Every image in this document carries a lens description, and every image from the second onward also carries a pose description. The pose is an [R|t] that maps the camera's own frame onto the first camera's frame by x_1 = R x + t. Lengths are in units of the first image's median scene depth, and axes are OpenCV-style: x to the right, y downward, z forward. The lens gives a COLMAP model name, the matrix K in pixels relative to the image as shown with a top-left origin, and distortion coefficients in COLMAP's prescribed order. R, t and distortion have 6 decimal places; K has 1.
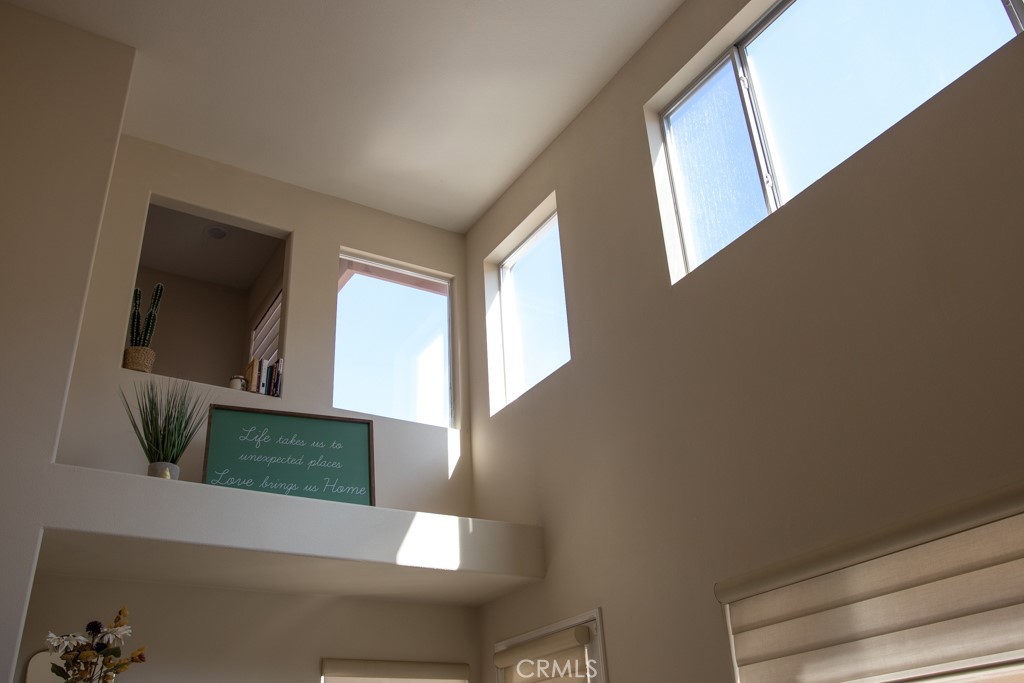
lens RADIAL K [[893.5, 0, 512.0], [0, 893.5, 341.5], [0, 0, 1]] dist [-0.050110, 0.012385]
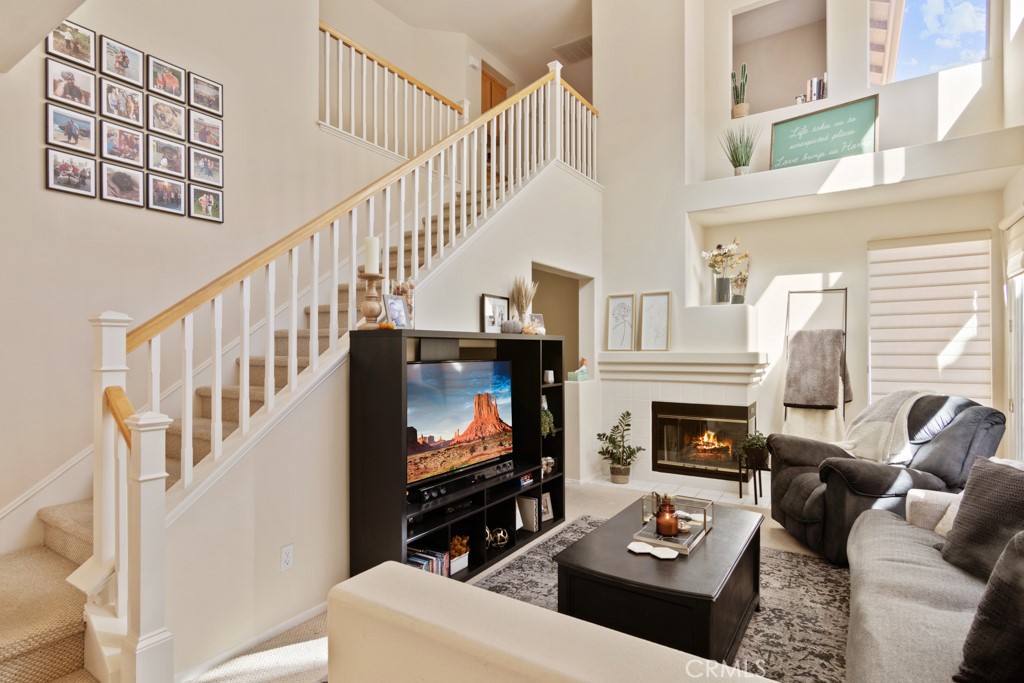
lens RADIAL K [[527.7, 0, 507.2], [0, 527.7, 347.9], [0, 0, 1]] dist [-0.001595, -0.000288]
pose [[0.419882, 0.051056, -0.906142, 0.457414], [0.413290, 0.878133, 0.240985, -0.013284], [0.808017, -0.475684, 0.347611, -0.070638]]
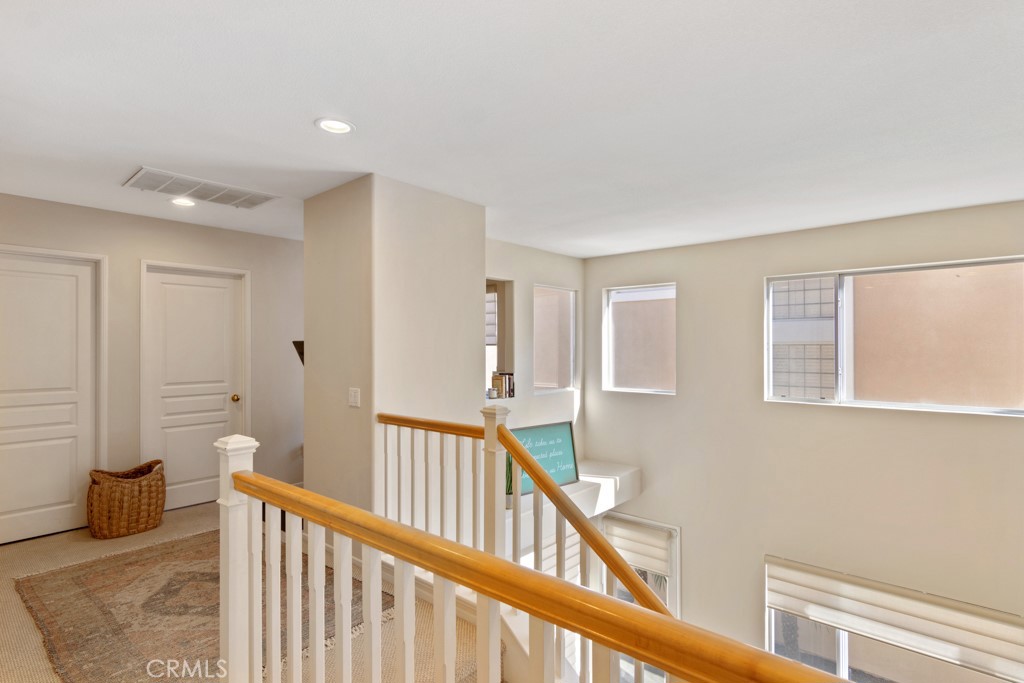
lens RADIAL K [[531.9, 0, 509.3], [0, 531.9, 349.9], [0, 0, 1]] dist [-0.000473, -0.000296]
pose [[0.957514, 0.053381, 0.283403, -0.624003], [-0.180619, 0.877108, 0.445037, -0.521859], [-0.224818, -0.477318, 0.849485, 0.188749]]
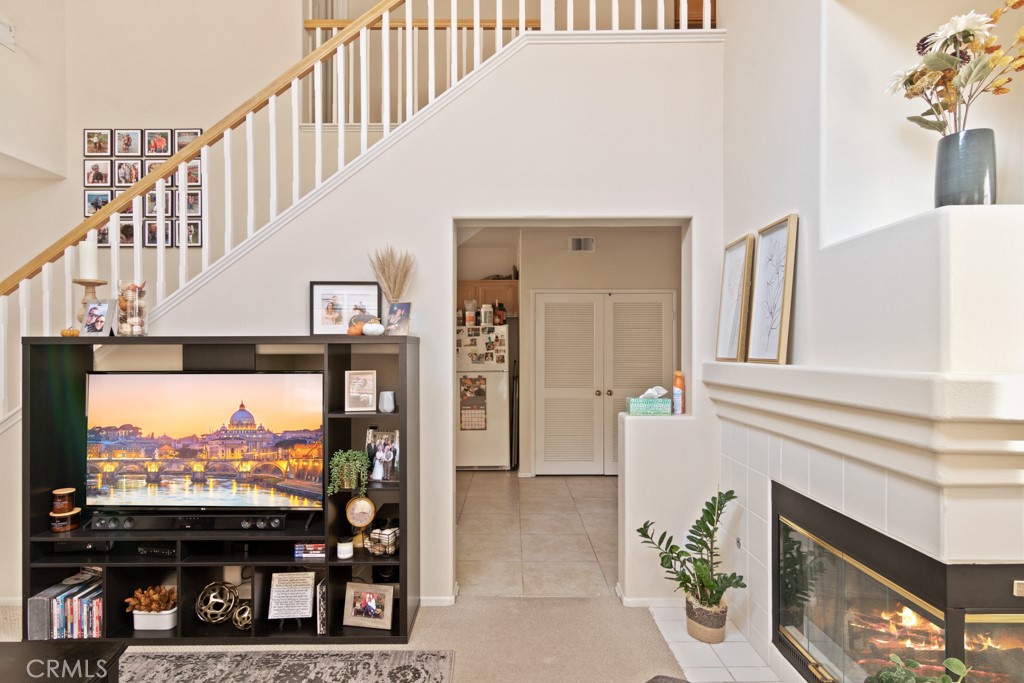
lens RADIAL K [[527.7, 0, 507.2], [0, 527.7, 347.9], [0, 0, 1]] dist [-0.001595, -0.000288]
pose [[-0.528428, 0.052932, -0.847326, 0.096876], [0.430165, 0.877147, -0.213474, 0.384265], [0.731930, -0.477296, -0.486279, 0.640772]]
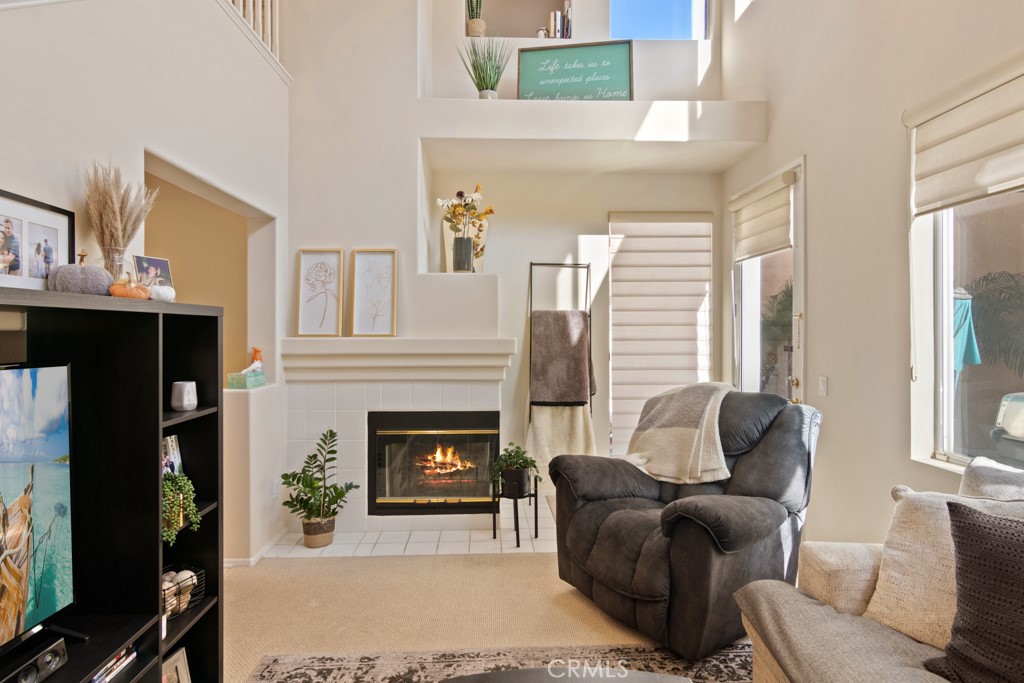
lens RADIAL K [[524.7, 0, 506.9], [0, 524.7, 330.7], [0, 0, 1]] dist [0.001581, 0.000421]
pose [[0.864978, 0.052545, -0.499052, 0.107894], [0.196690, 0.879424, 0.433505, 0.099433], [0.461657, -0.473131, 0.750347, 0.101809]]
